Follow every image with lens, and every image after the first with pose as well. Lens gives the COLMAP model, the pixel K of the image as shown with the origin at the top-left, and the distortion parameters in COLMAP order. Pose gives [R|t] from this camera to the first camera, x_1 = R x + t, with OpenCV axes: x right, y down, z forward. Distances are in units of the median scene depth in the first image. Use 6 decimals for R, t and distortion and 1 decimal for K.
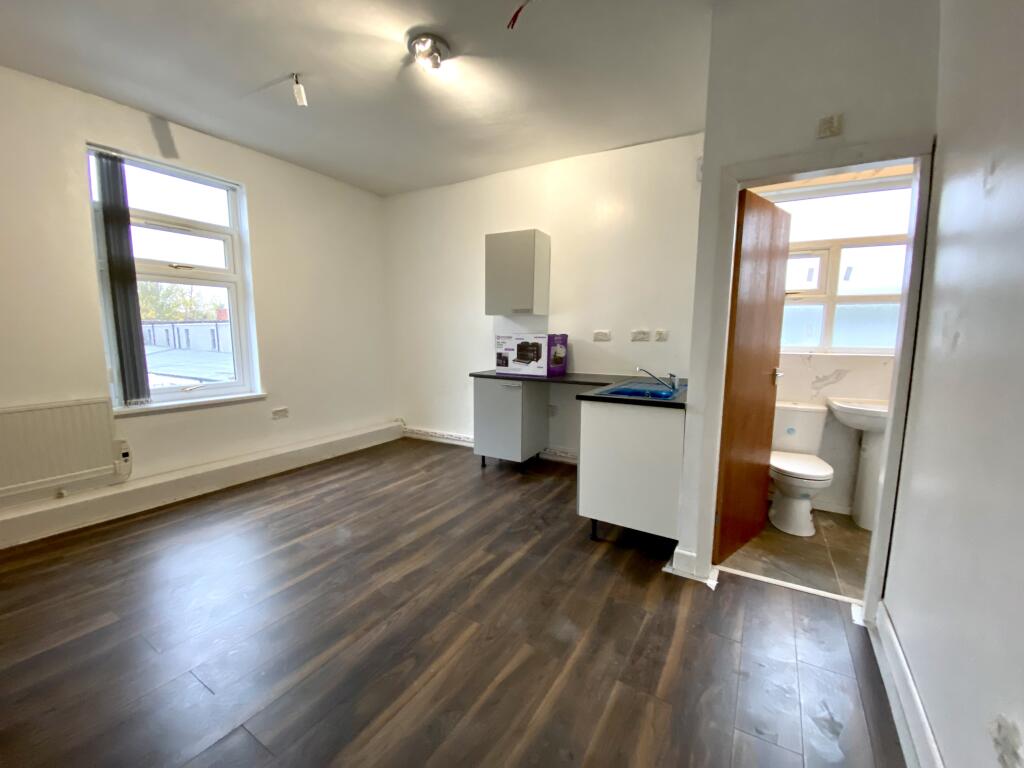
lens RADIAL K [[410.1, 0, 512.6], [0, 410.1, 388.9], [0, 0, 1]] dist [-0.010630, -0.000024]
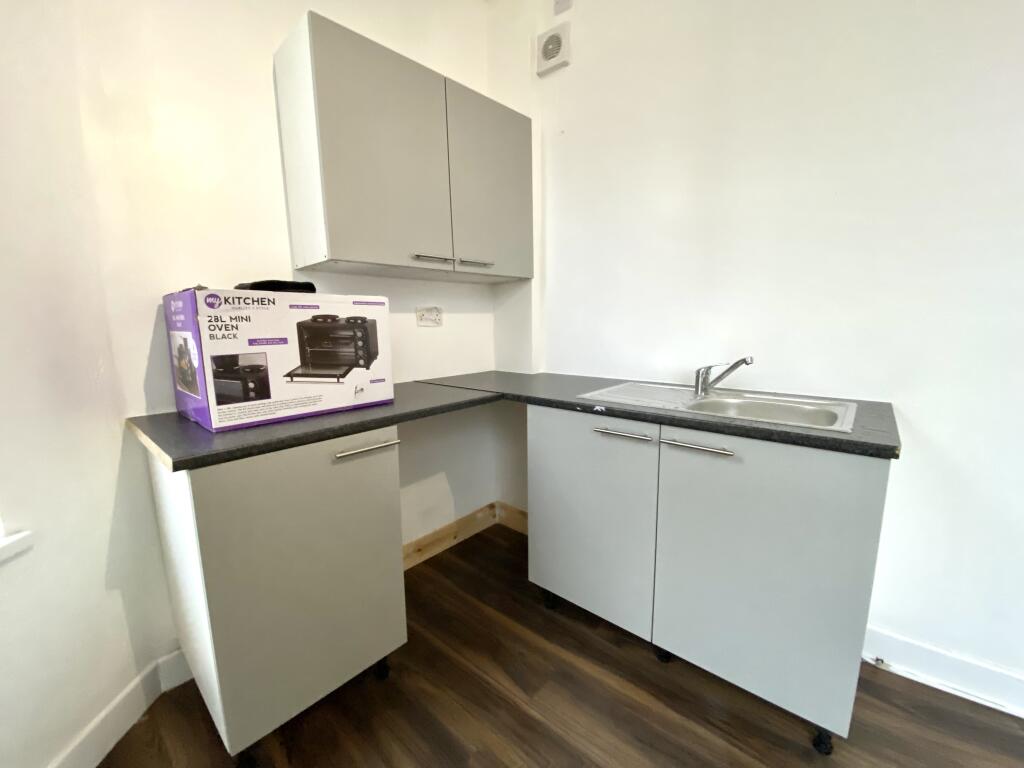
lens RADIAL K [[413.8, 0, 516.7], [0, 413.8, 392.8], [0, 0, 1]] dist [-0.011000, -0.000267]
pose [[0.169768, -0.169783, 0.970748, -0.288758], [0.137655, 0.979476, 0.147236, -0.081247], [-0.975823, 0.108632, 0.189656, 0.796669]]
